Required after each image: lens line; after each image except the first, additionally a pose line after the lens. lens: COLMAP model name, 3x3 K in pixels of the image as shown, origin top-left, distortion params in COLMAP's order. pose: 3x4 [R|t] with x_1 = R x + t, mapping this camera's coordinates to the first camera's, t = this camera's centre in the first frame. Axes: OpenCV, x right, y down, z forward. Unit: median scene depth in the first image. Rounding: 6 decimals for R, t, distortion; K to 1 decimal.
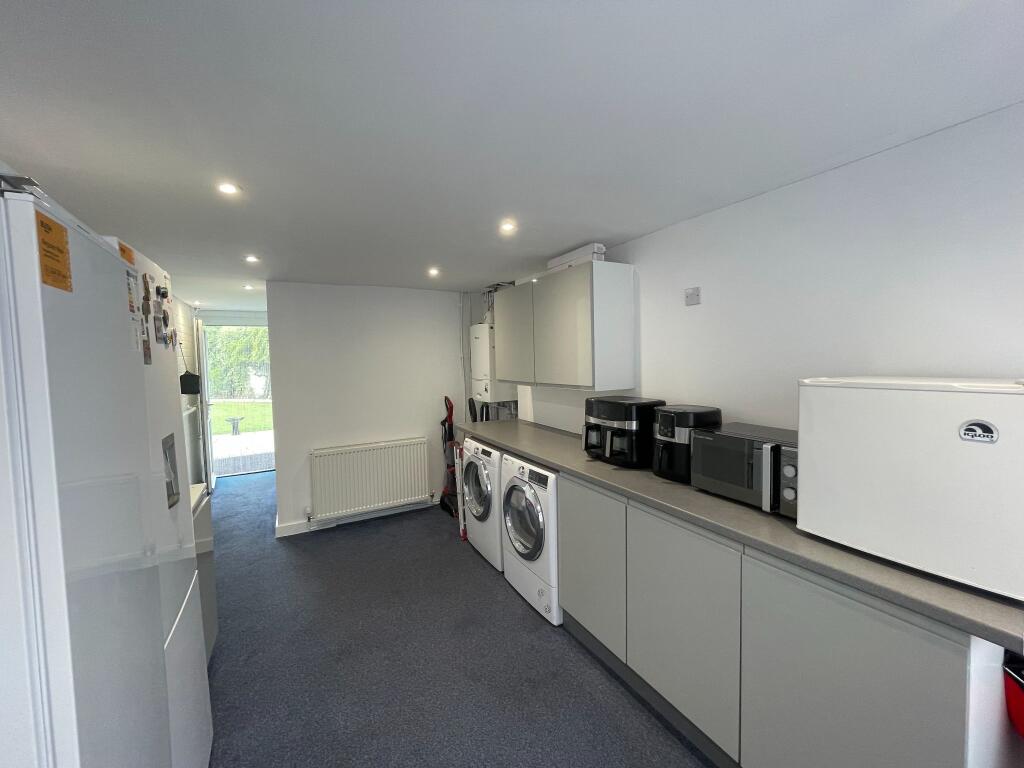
lens RADIAL K [[412.7, 0, 511.2], [0, 412.7, 373.9], [0, 0, 1]] dist [-0.001655, -0.000771]
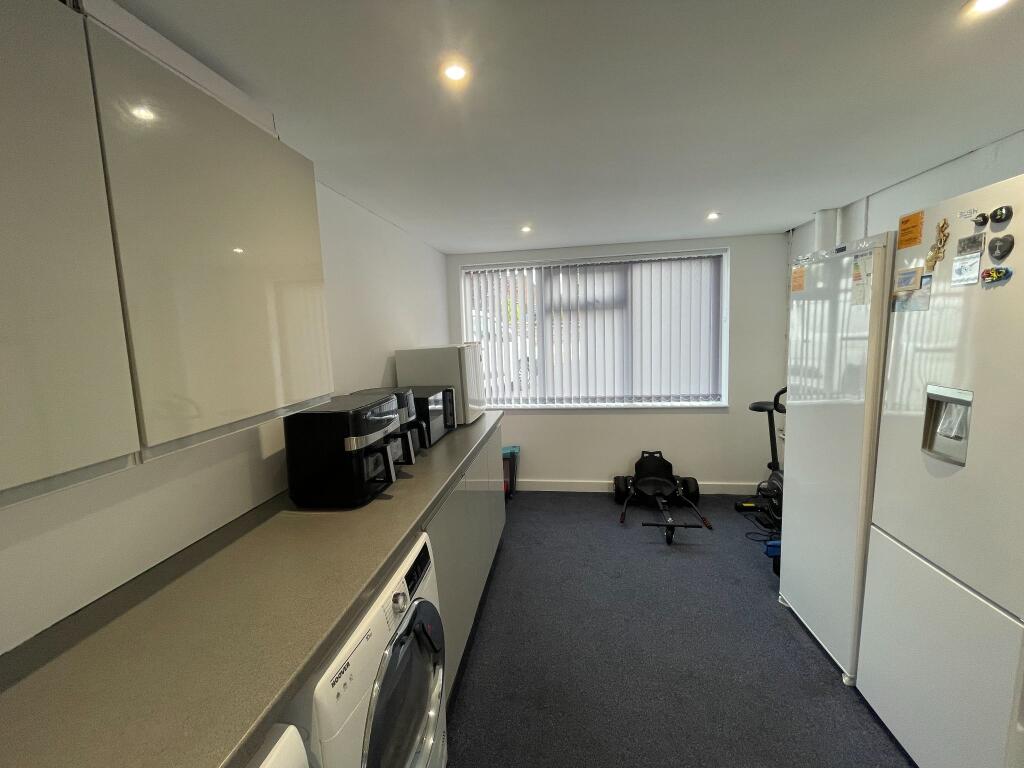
lens RADIAL K [[412.7, 0, 511.2], [0, 412.7, 373.9], [0, 0, 1]] dist [-0.001655, -0.000771]
pose [[-0.794532, -0.011384, 0.607116, -0.311958], [0.084121, 0.988120, 0.128618, -0.043118], [-0.601368, 0.153262, -0.784135, 1.183704]]
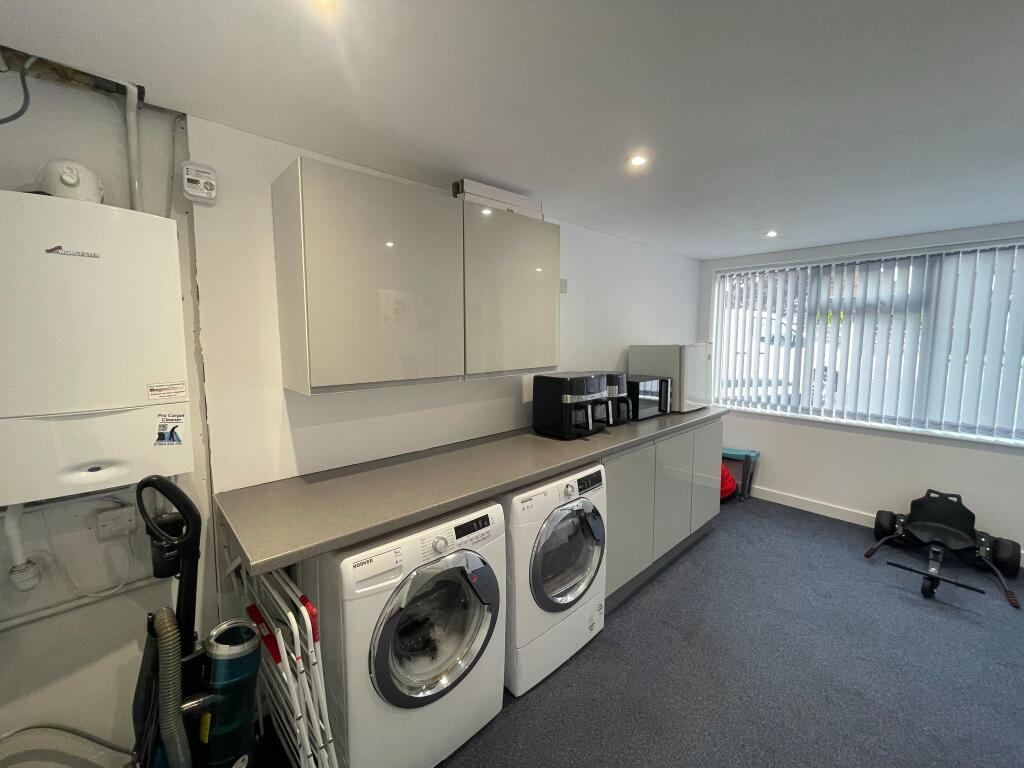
lens RADIAL K [[412.7, 0, 511.2], [0, 412.7, 373.9], [0, 0, 1]] dist [-0.001655, -0.000771]
pose [[-0.236937, -0.071577, 0.968885, -0.608044], [0.048200, 0.995188, 0.085308, -0.031350], [-0.970328, 0.066913, -0.232347, 1.204906]]
